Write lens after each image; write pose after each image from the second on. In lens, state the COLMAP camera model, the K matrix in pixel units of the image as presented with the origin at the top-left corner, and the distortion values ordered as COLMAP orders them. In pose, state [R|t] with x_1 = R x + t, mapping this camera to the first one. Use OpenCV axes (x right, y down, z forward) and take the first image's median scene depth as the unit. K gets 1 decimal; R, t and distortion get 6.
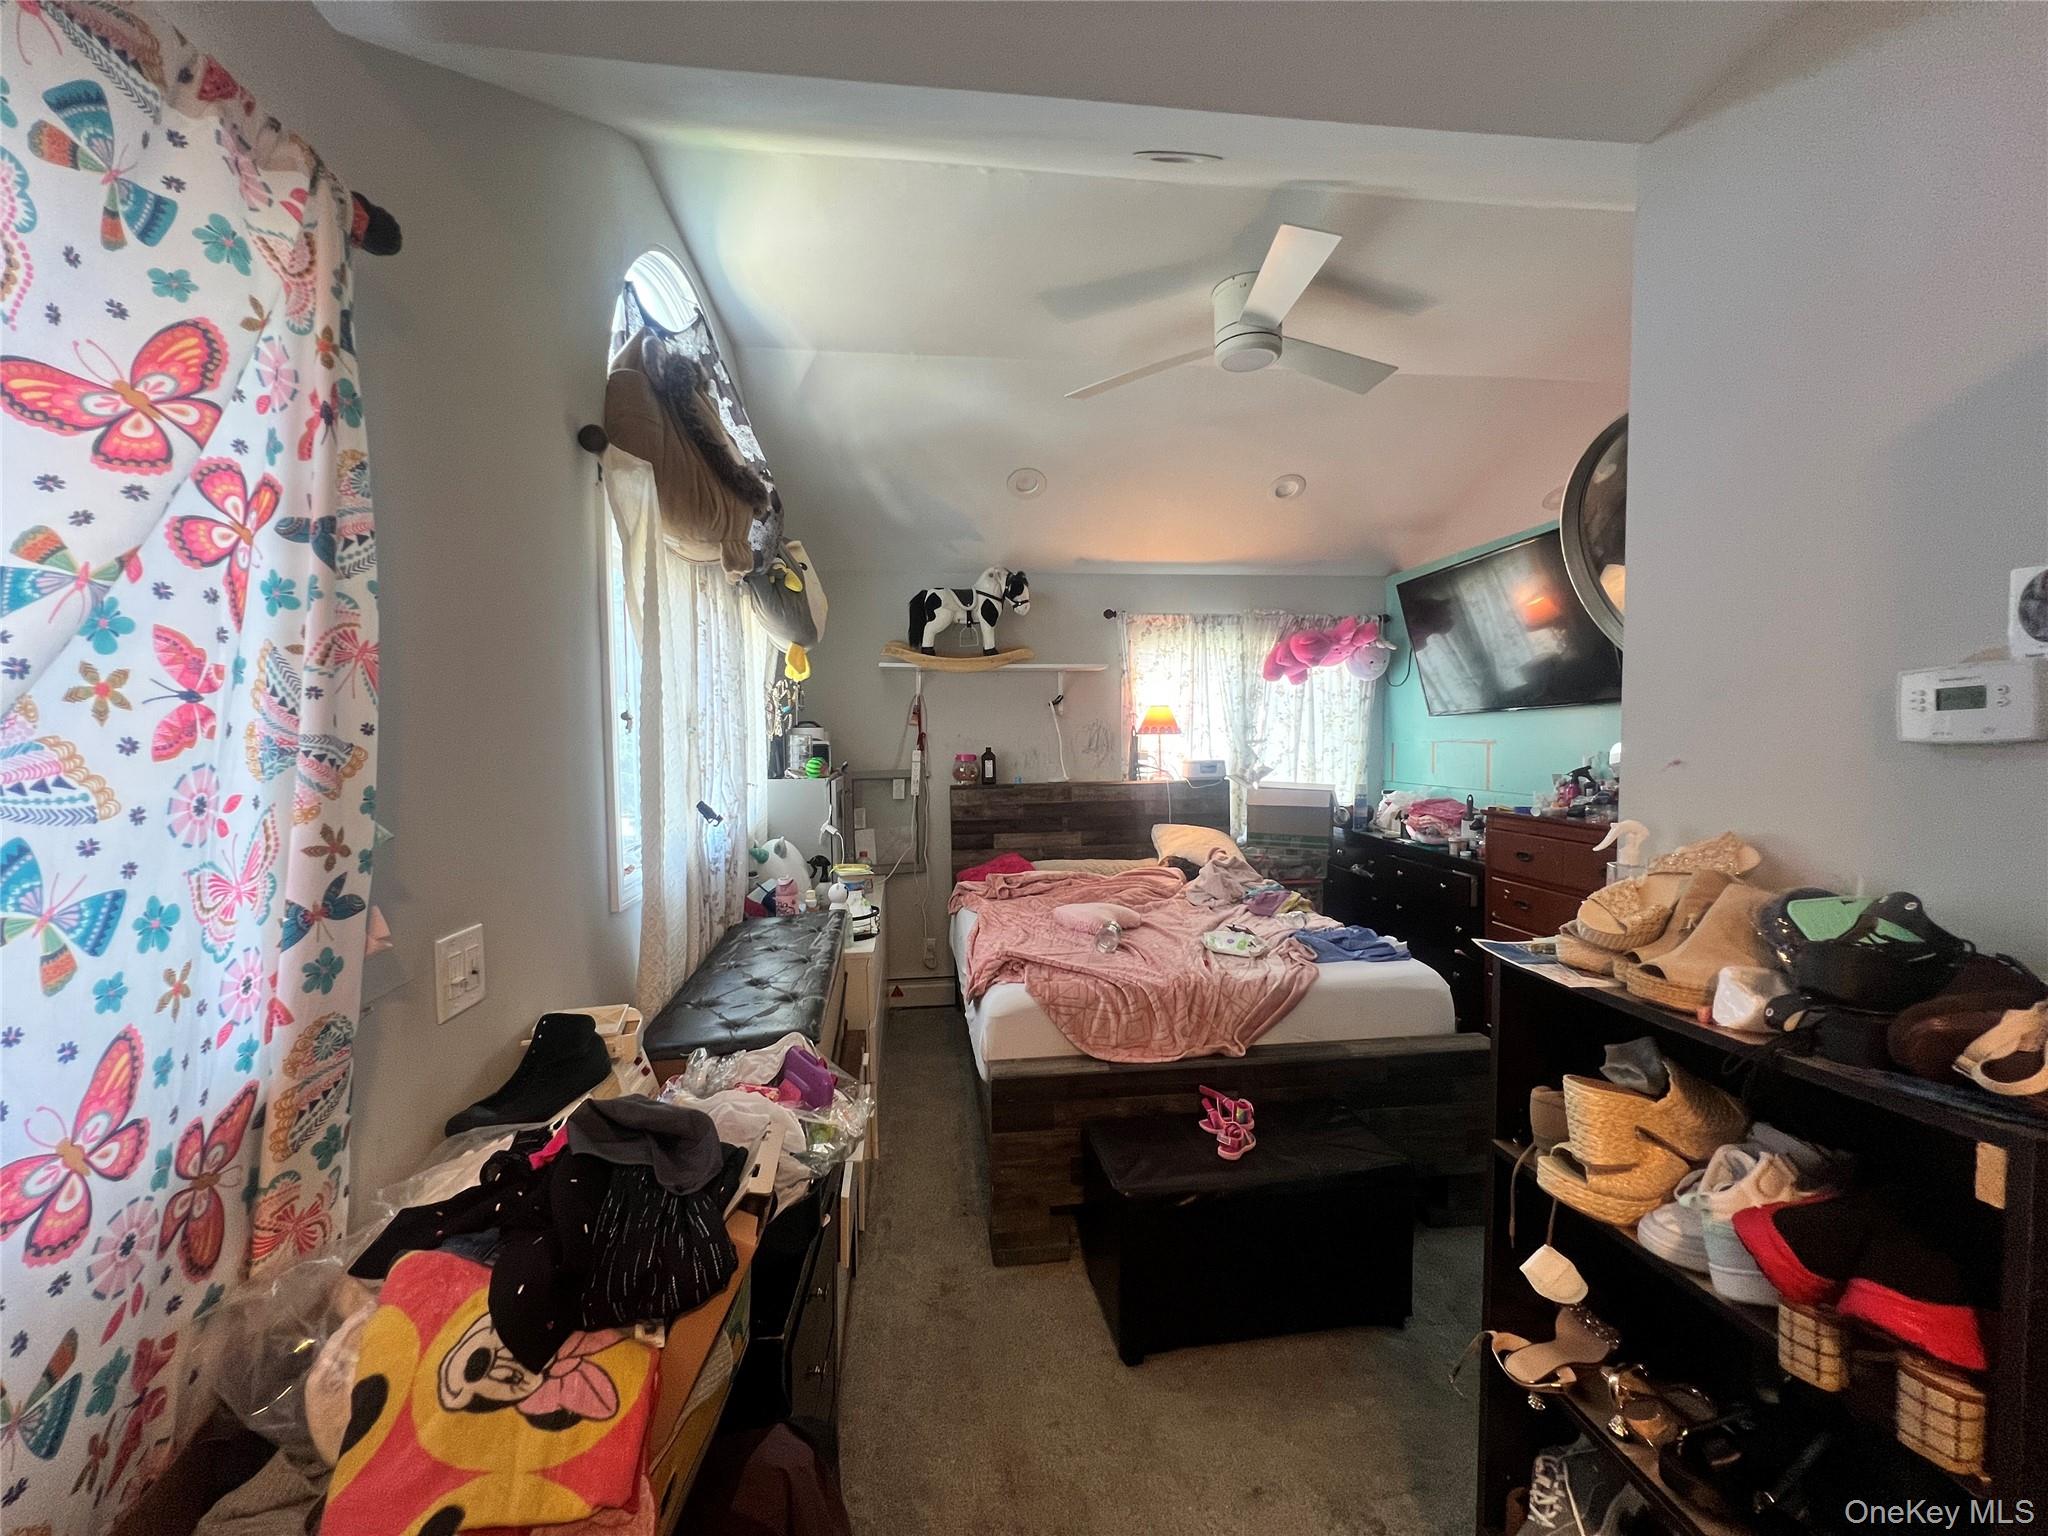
lens RADIAL K [[817.0, 0, 1020.8], [0, 817.0, 764.7], [0, 0, 1]] dist [-0.002013, 0.000594]
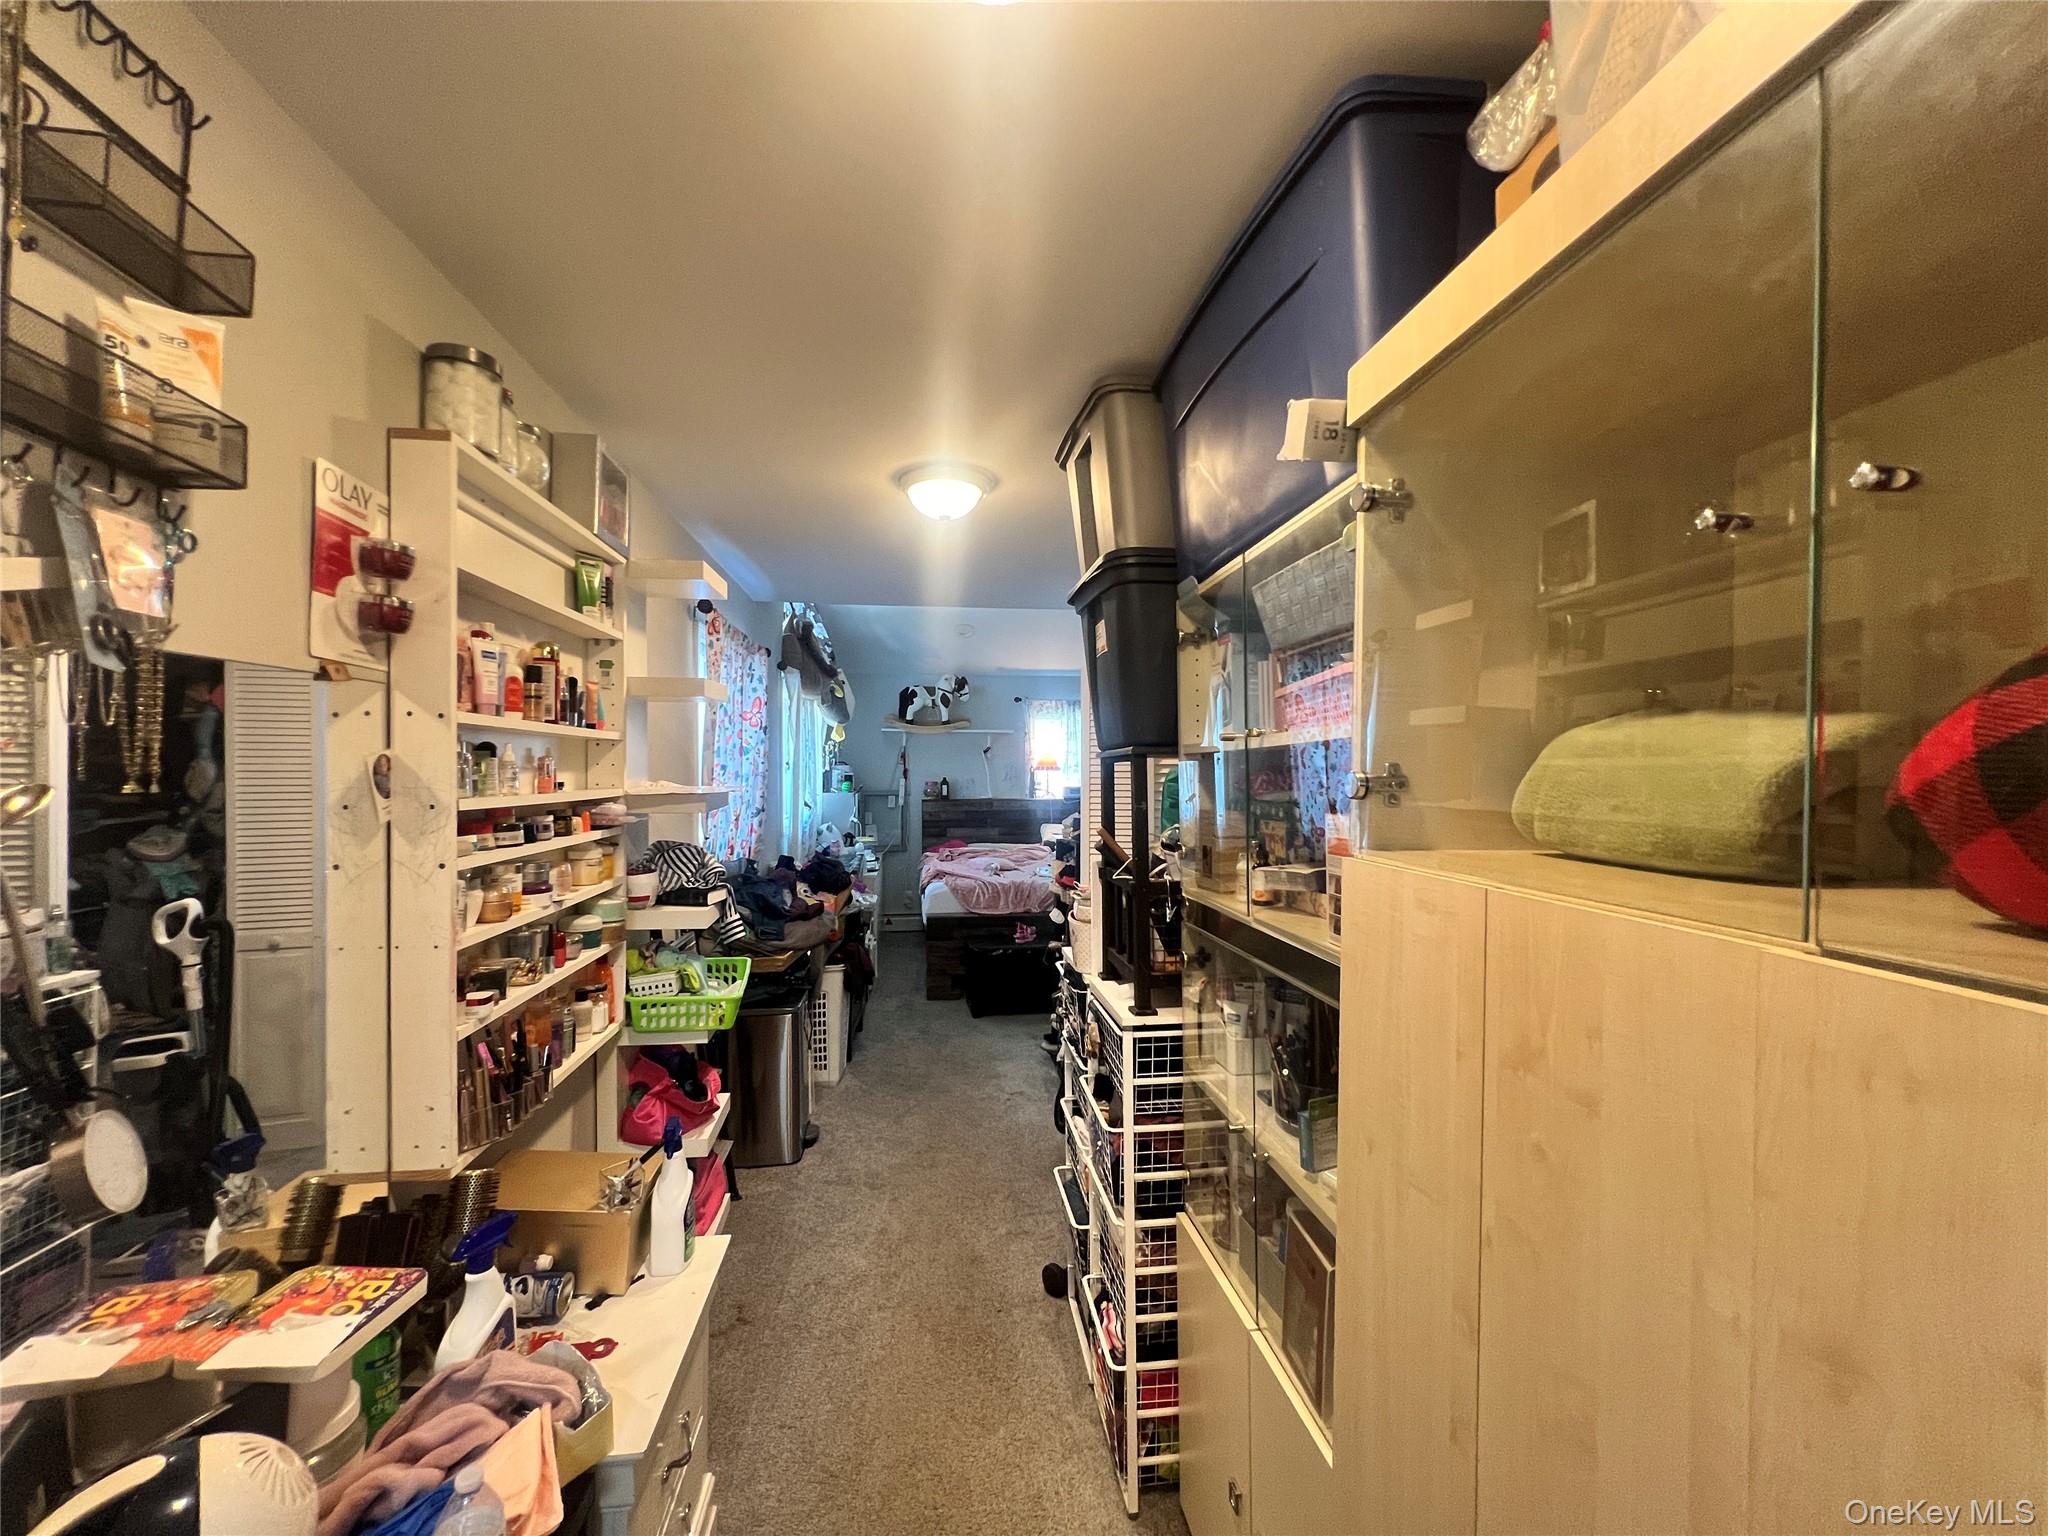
lens RADIAL K [[817.0, 0, 1018.3], [0, 817.0, 768.3], [0, 0, 1]] dist [-0.002013, 0.000594]
pose [[0.999948, 0.009772, -0.002872, 0.519795], [-0.009874, 0.999243, -0.037620, 0.096766], [0.002502, 0.037647, 0.999288, -3.083743]]
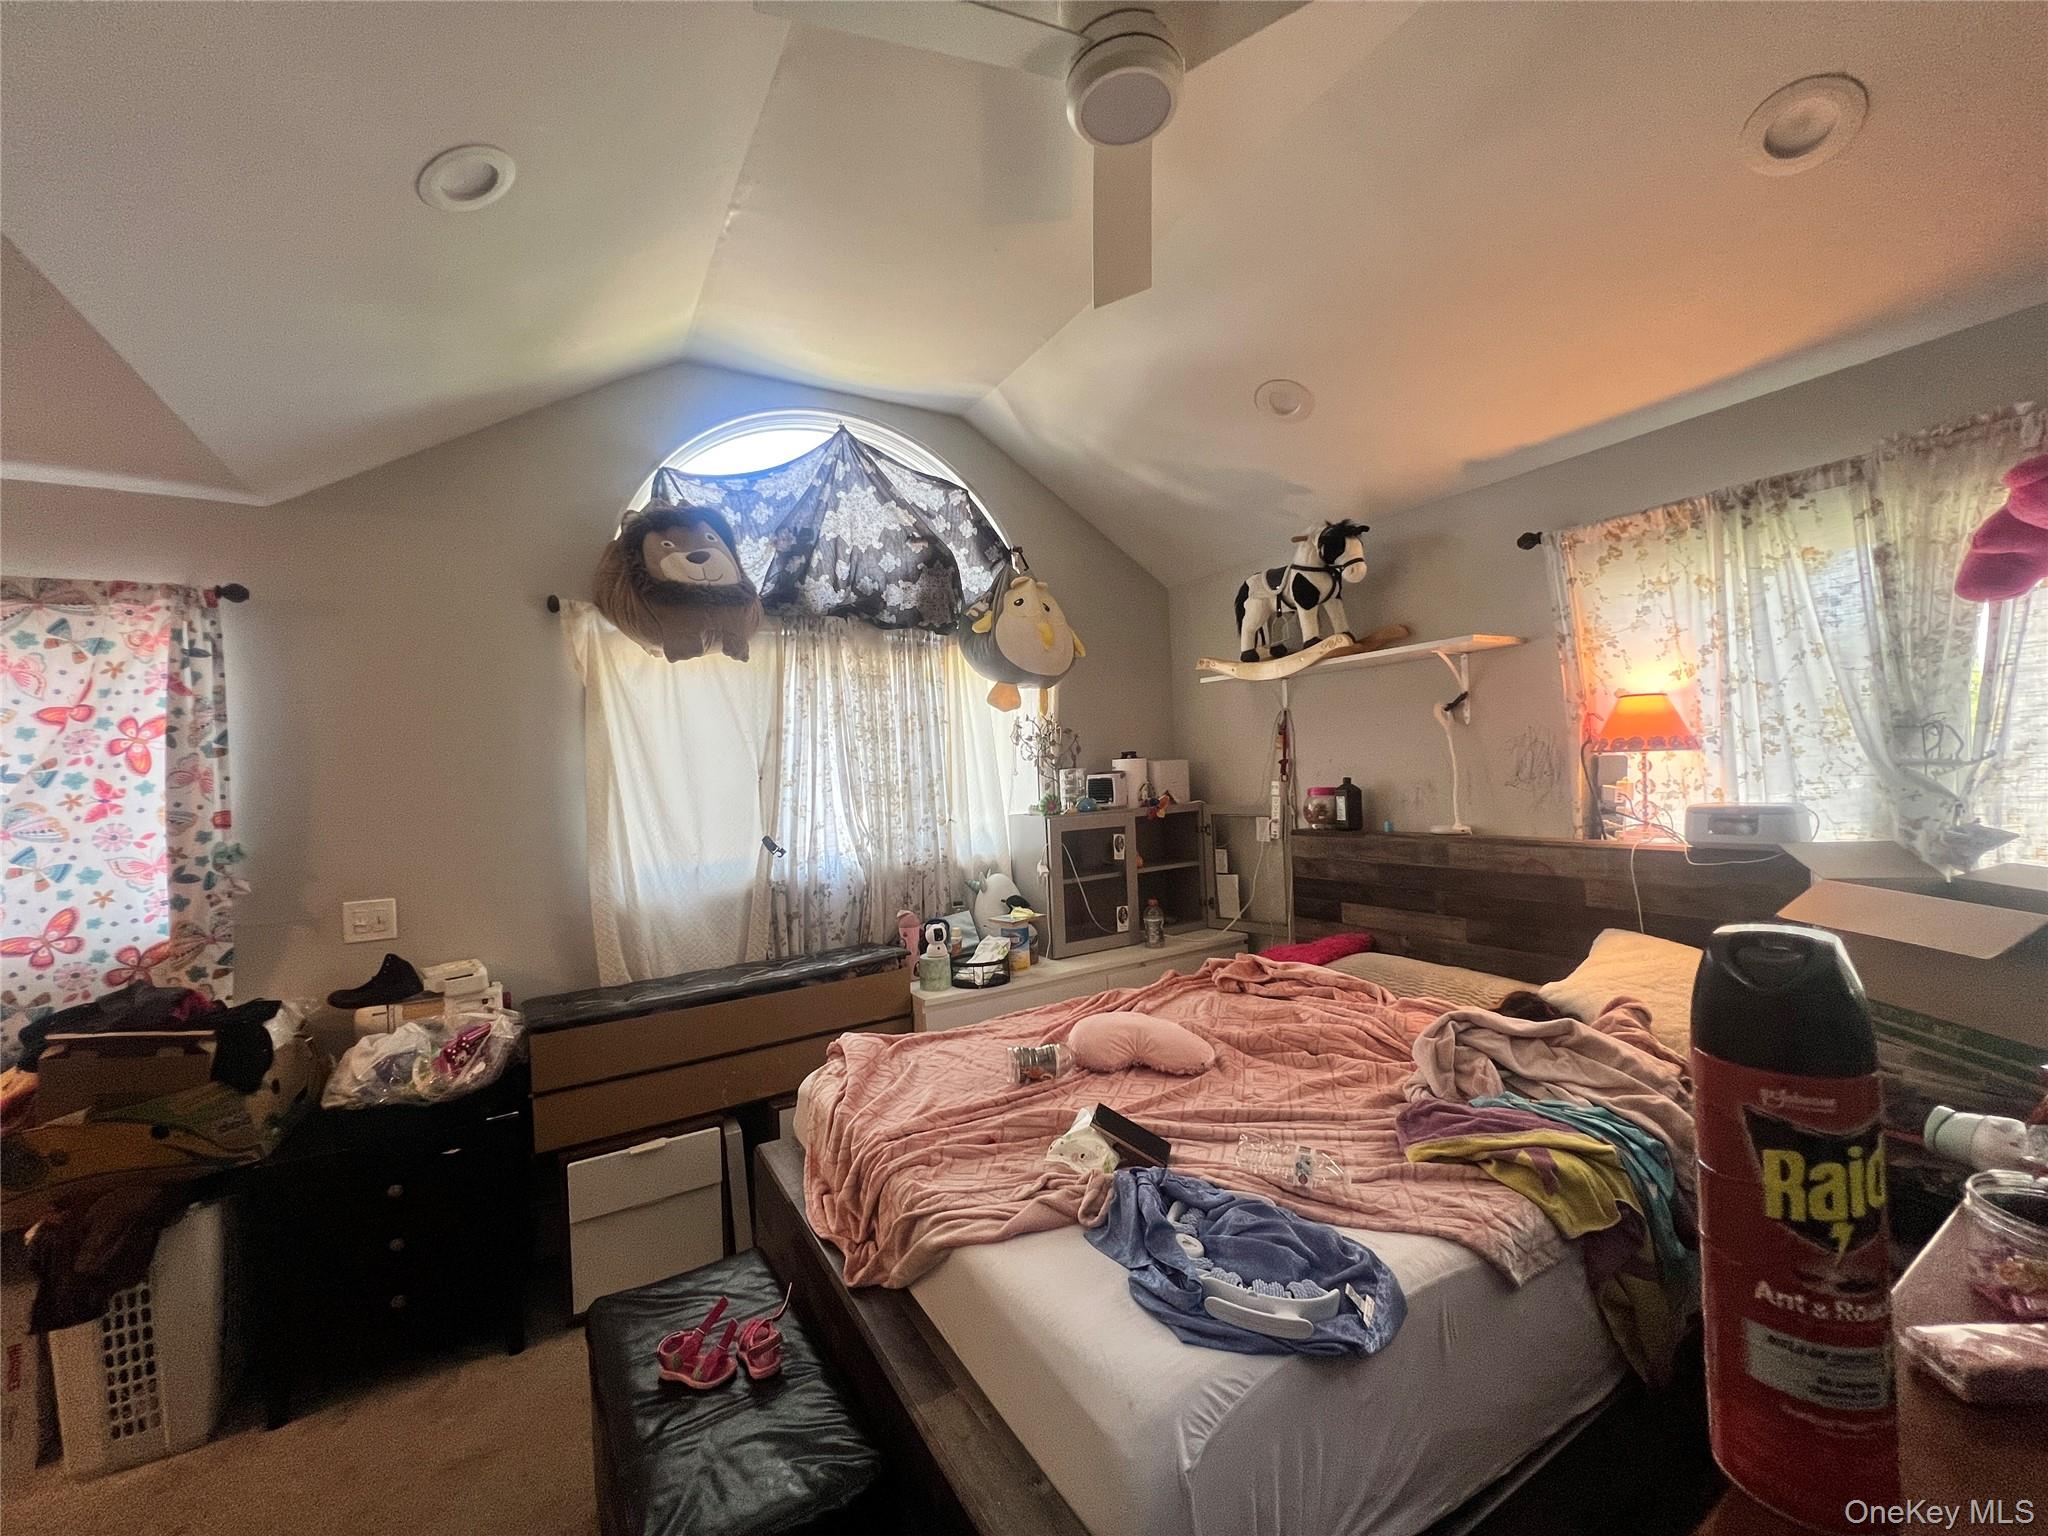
lens RADIAL K [[817.0, 0, 1023.0], [0, 817.0, 766.5], [0, 0, 1]] dist [-0.002013, 0.000594]
pose [[0.401411, -0.009005, -0.915854, 2.157556], [0.005694, 0.999957, -0.007337, -0.118643], [0.915880, -0.002270, 0.401445, 2.027895]]
